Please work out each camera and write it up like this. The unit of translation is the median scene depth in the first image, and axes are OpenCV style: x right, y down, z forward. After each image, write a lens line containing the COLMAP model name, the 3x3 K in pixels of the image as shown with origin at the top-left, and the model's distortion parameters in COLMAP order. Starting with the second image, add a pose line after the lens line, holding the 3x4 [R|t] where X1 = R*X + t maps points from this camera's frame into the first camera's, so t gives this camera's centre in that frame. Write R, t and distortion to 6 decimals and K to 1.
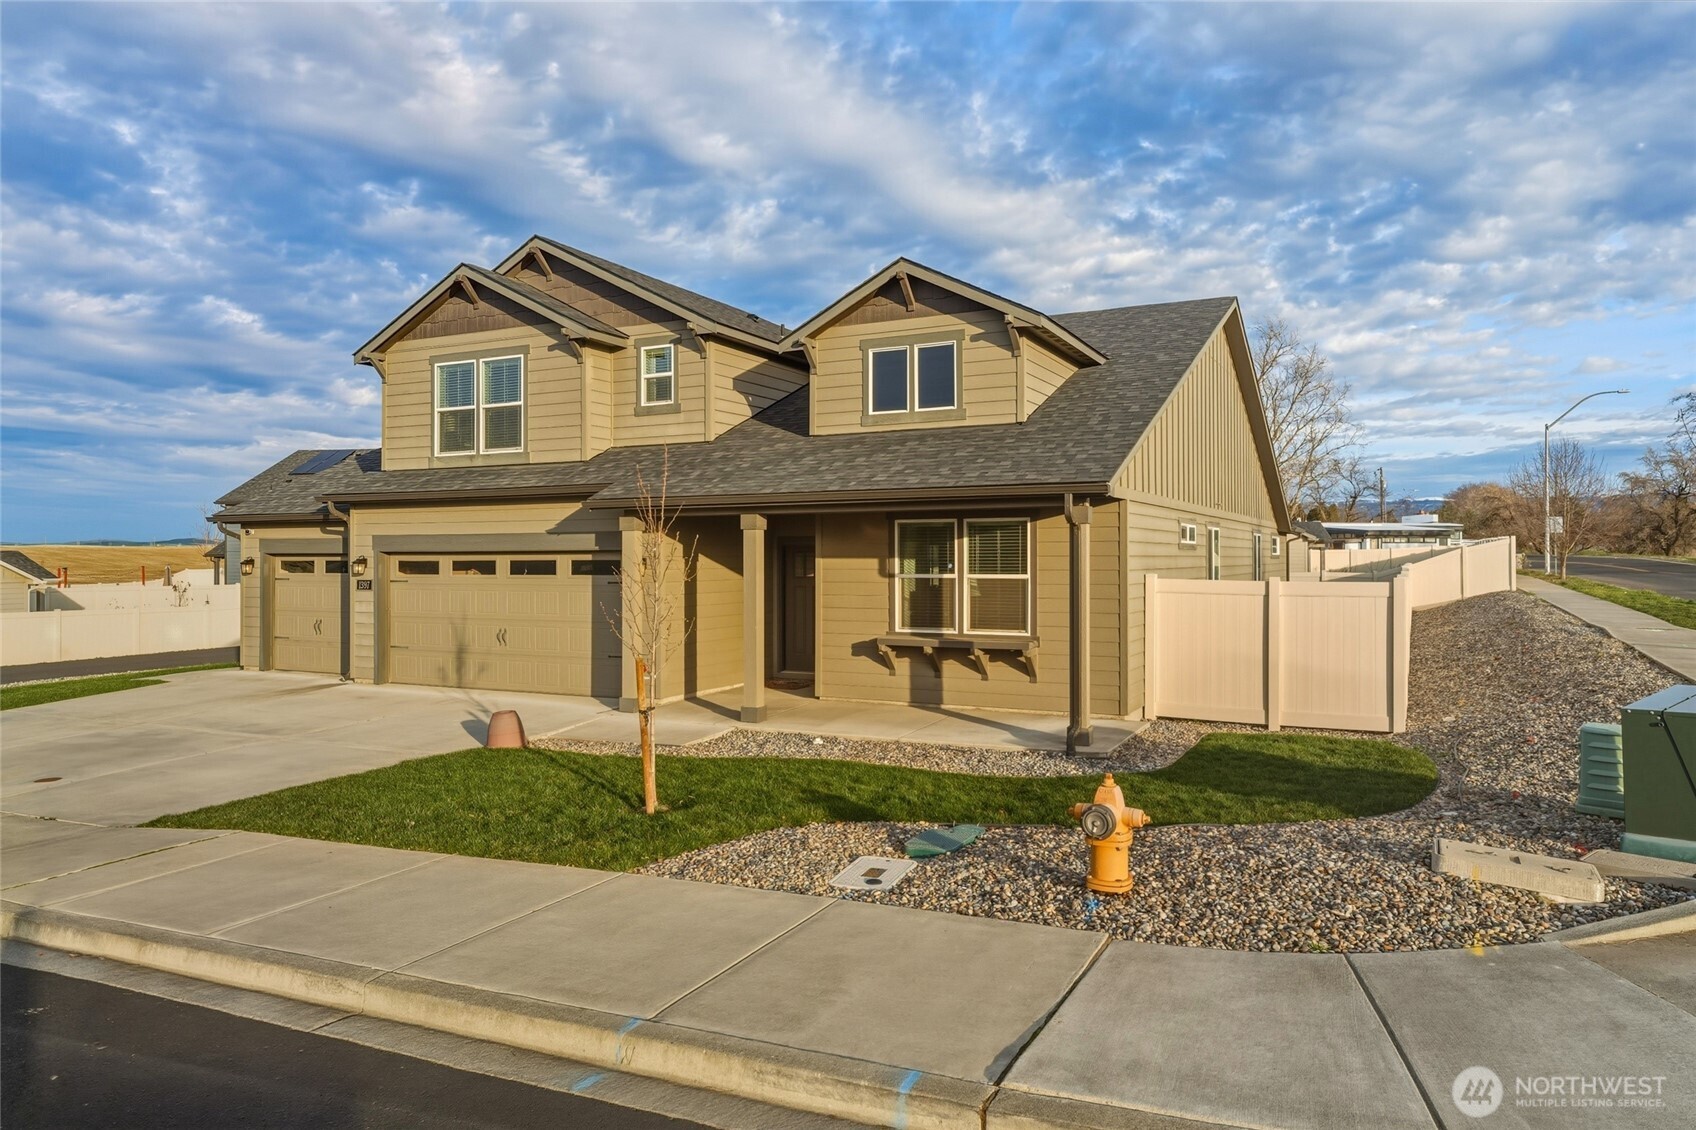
lens RADIAL K [[1130.1, 0, 848.0], [0, 1130.1, 565.0], [0, 0, 1]] dist [0.006044, 0.003933]
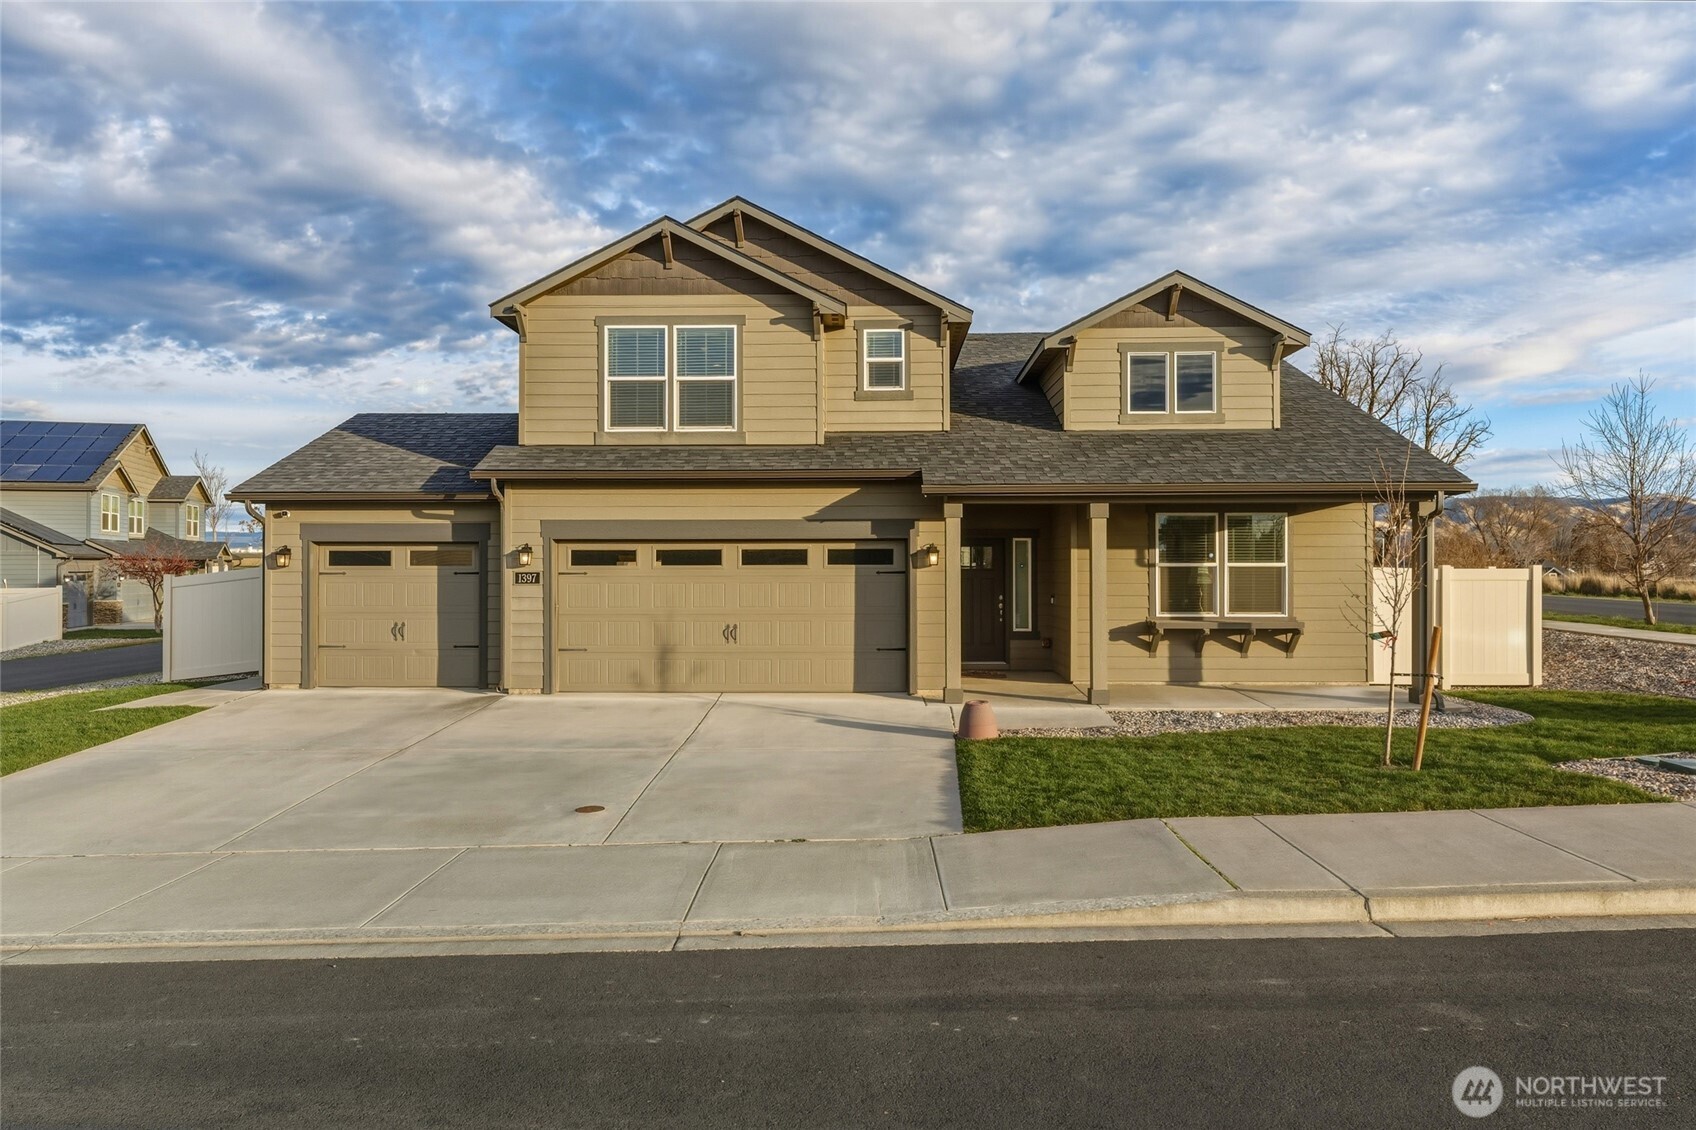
lens RADIAL K [[1324.1, 0, 854.2], [0, 1324.1, 603.5], [0, 0, 1]] dist [0.054721, -0.077813]
pose [[0.891320, -0.002735, 0.453367, -0.673879], [0.004557, 0.999985, -0.002927, 0.041527], [-0.453352, 0.004675, 0.891319, 0.001444]]
